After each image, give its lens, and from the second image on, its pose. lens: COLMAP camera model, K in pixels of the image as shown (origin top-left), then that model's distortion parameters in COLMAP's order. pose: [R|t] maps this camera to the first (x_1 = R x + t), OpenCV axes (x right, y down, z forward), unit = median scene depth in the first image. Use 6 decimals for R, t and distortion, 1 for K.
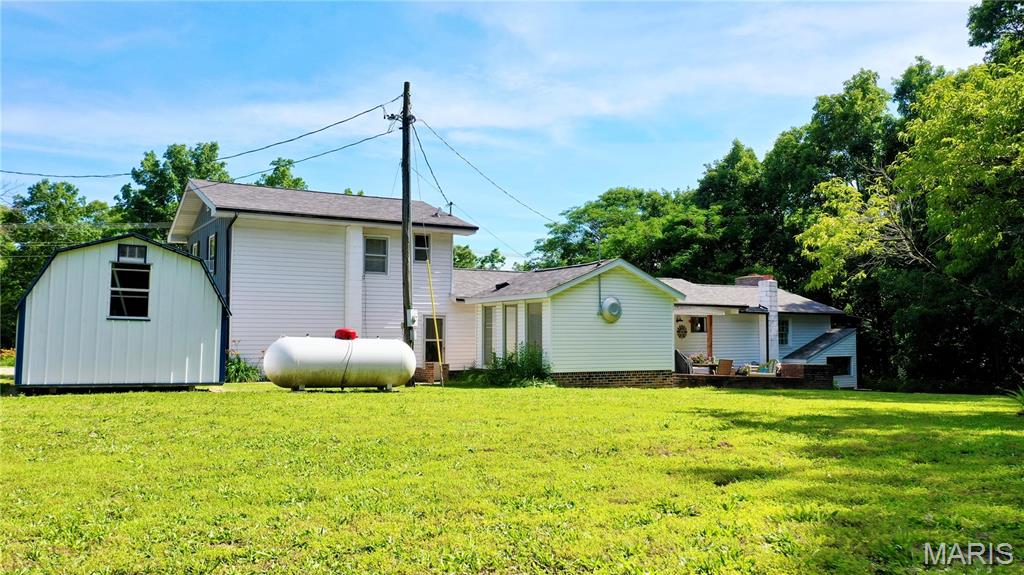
lens RADIAL K [[801.8, 0, 512.0], [0, 801.8, 287.5], [0, 0, 1]] dist [-0.006665, -0.002927]
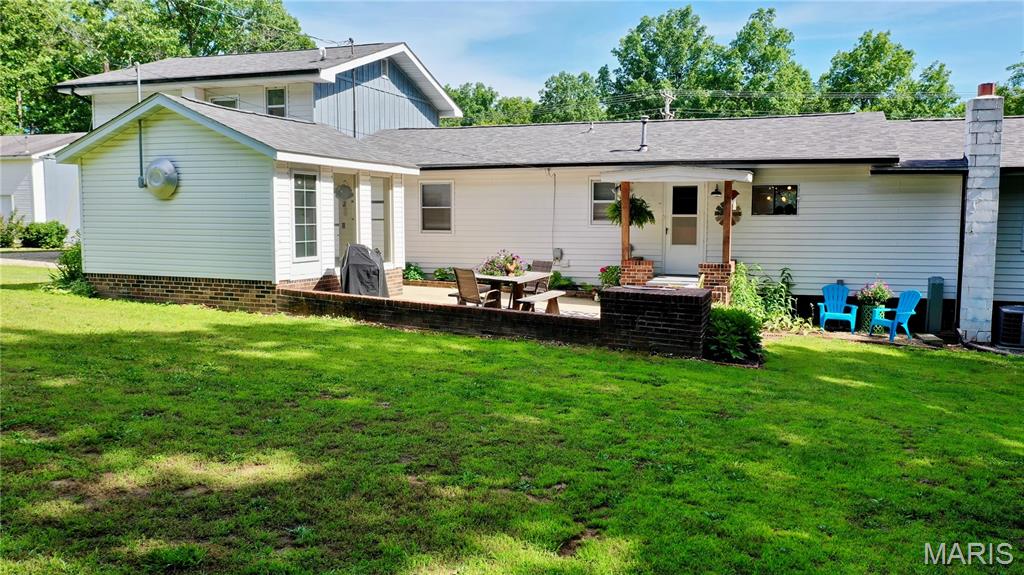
lens RADIAL K [[807.9, 0, 512.0], [0, 807.9, 287.5], [0, 0, 1]] dist [-0.012363, -0.003148]
pose [[0.629728, 0.058230, -0.774630, 0.680847], [0.041869, 0.993193, 0.108696, 0.049127], [0.775686, -0.100882, 0.623004, 0.716318]]
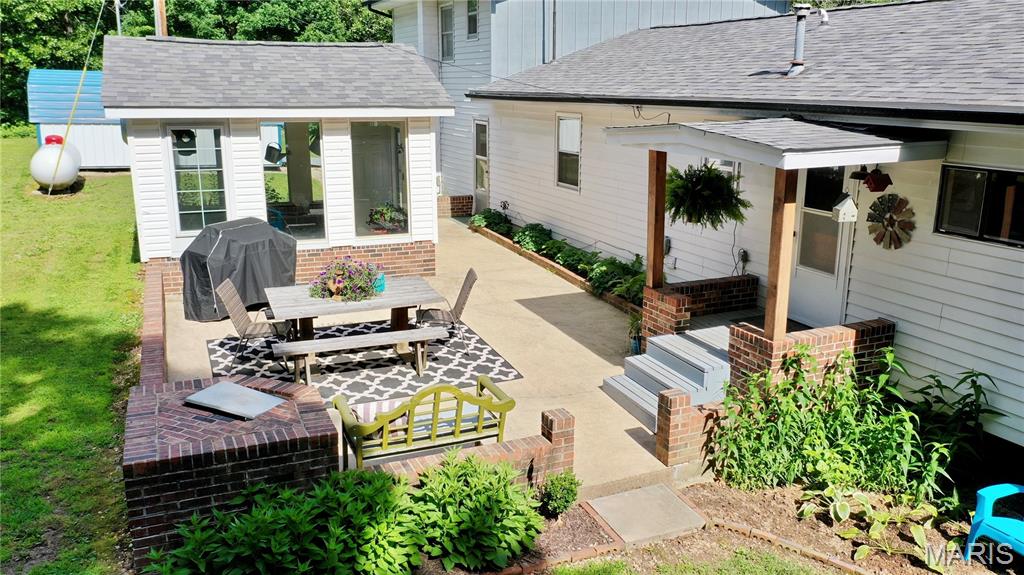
lens RADIAL K [[801.8, 0, 512.0], [0, 801.8, 287.5], [0, 0, 1]] dist [-0.006665, -0.002927]
pose [[-0.132153, 0.229003, -0.964413, 0.581397], [0.038974, 0.973395, 0.225796, 0.017515], [0.990463, -0.007748, -0.137562, 1.204068]]
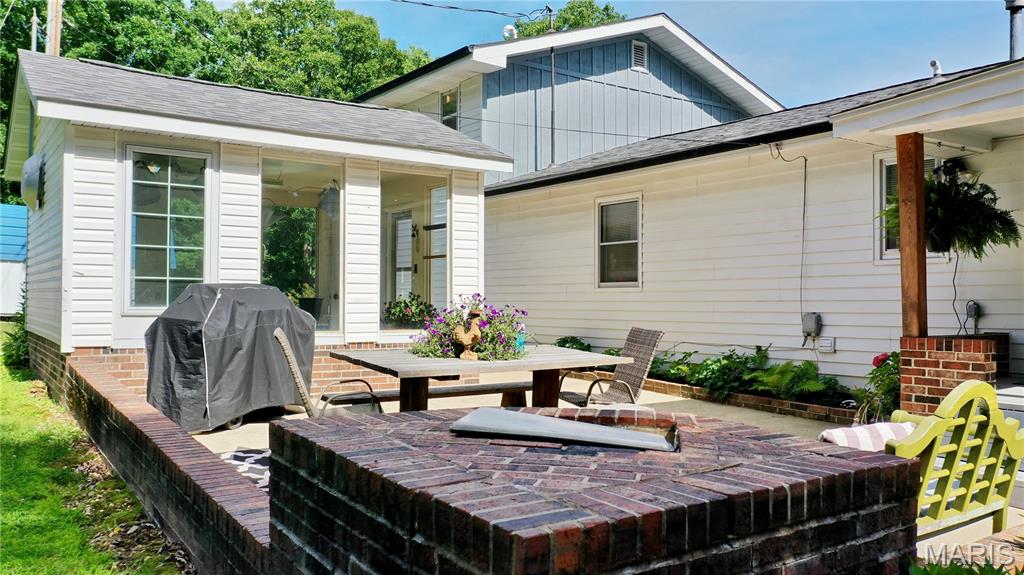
lens RADIAL K [[807.9, 0, 512.0], [0, 807.9, 287.5], [0, 0, 1]] dist [-0.012363, -0.003148]
pose [[0.076931, -0.031329, -0.996544, 0.461539], [0.042059, 0.998718, -0.028150, 0.090281], [0.996149, -0.039748, 0.078150, 1.068330]]
